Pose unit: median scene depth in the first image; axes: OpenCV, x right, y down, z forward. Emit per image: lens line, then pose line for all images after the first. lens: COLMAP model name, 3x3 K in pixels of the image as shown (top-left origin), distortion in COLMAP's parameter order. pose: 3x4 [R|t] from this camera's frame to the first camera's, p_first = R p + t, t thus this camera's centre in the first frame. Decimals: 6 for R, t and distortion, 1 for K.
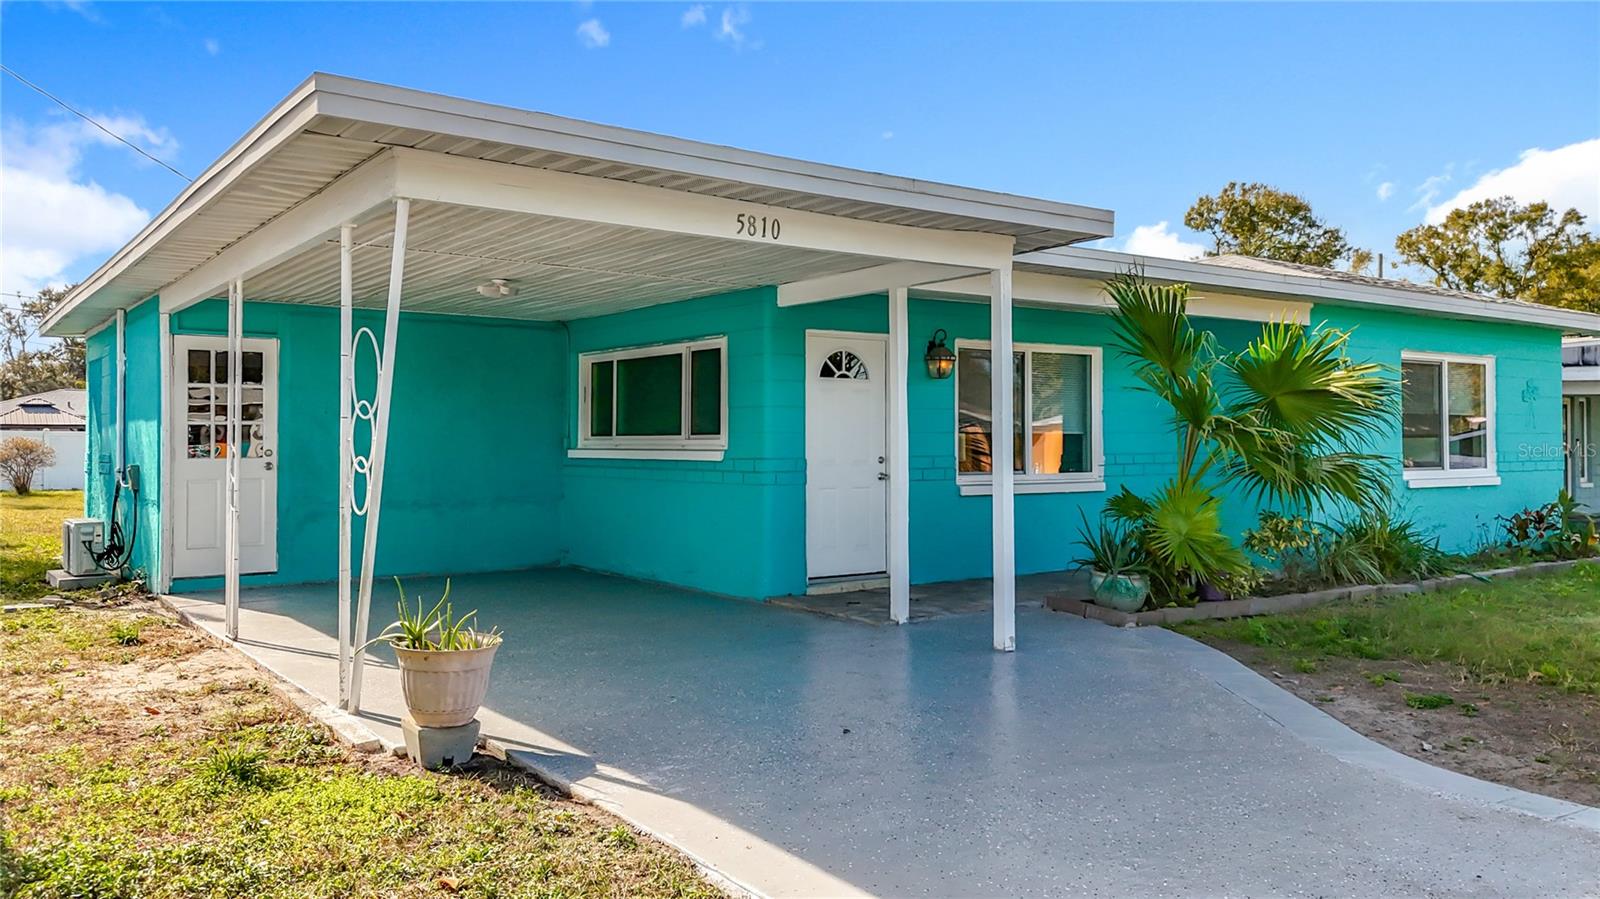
lens RADIAL K [[1177.4, 0, 800.6], [0, 1177.4, 421.1], [0, 0, 1]] dist [0.073366, -0.137800]
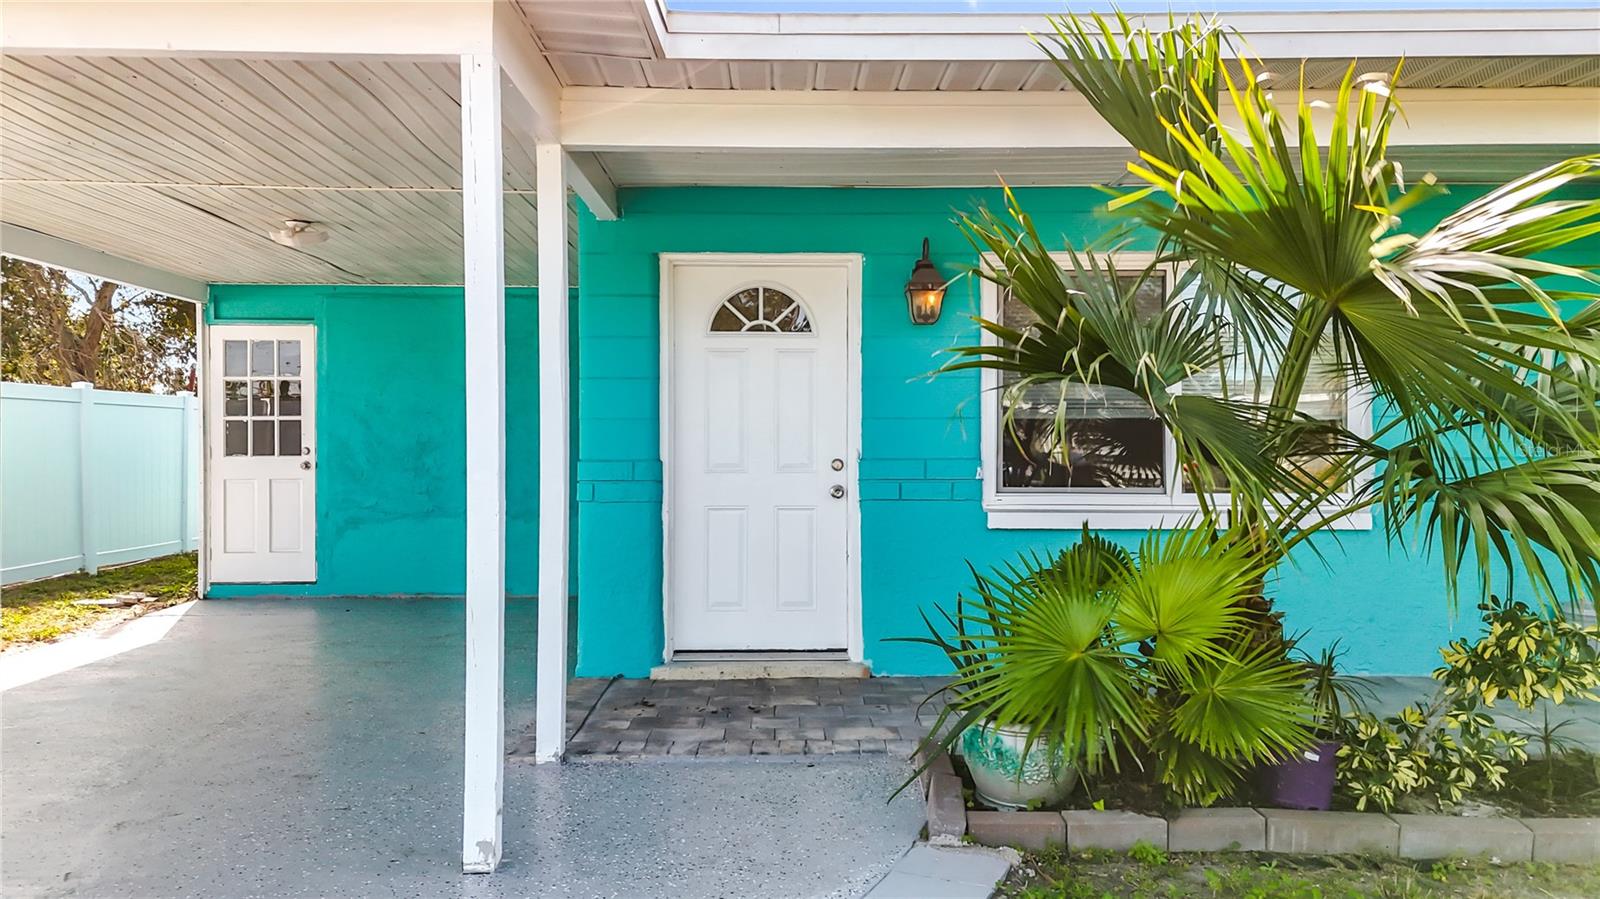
lens RADIAL K [[1171.4, 0, 800.0], [0, 1171.4, 449.5], [0, 0, 1]] dist [0.069696, -0.133181]
pose [[0.810169, 0.001888, -0.586193, 0.410422], [0.012667, 0.999705, 0.020726, 0.012414], [0.586059, -0.024216, 0.809906, 0.511539]]
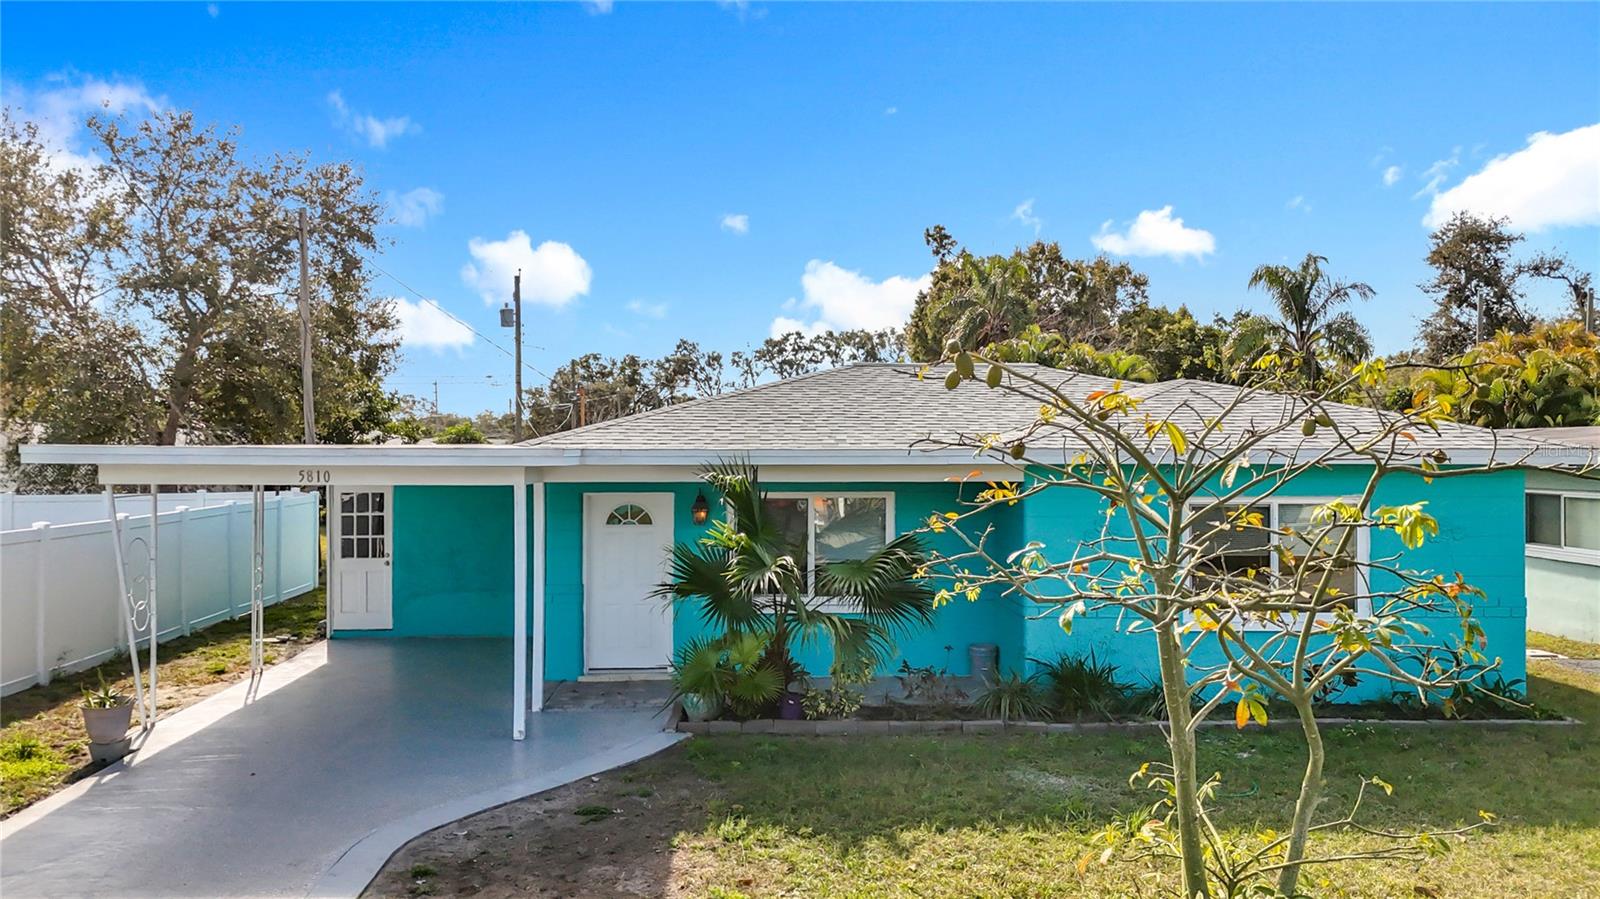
lens RADIAL K [[1164.6, 0, 847.4], [0, 1164.6, 451.7], [0, 0, 1]] dist [0.002236, -0.124744]
pose [[0.855398, 0.001792, -0.517969, 0.949814], [0.007058, 0.999861, 0.015115, -0.139843], [0.517924, -0.016585, 0.855266, -0.025313]]
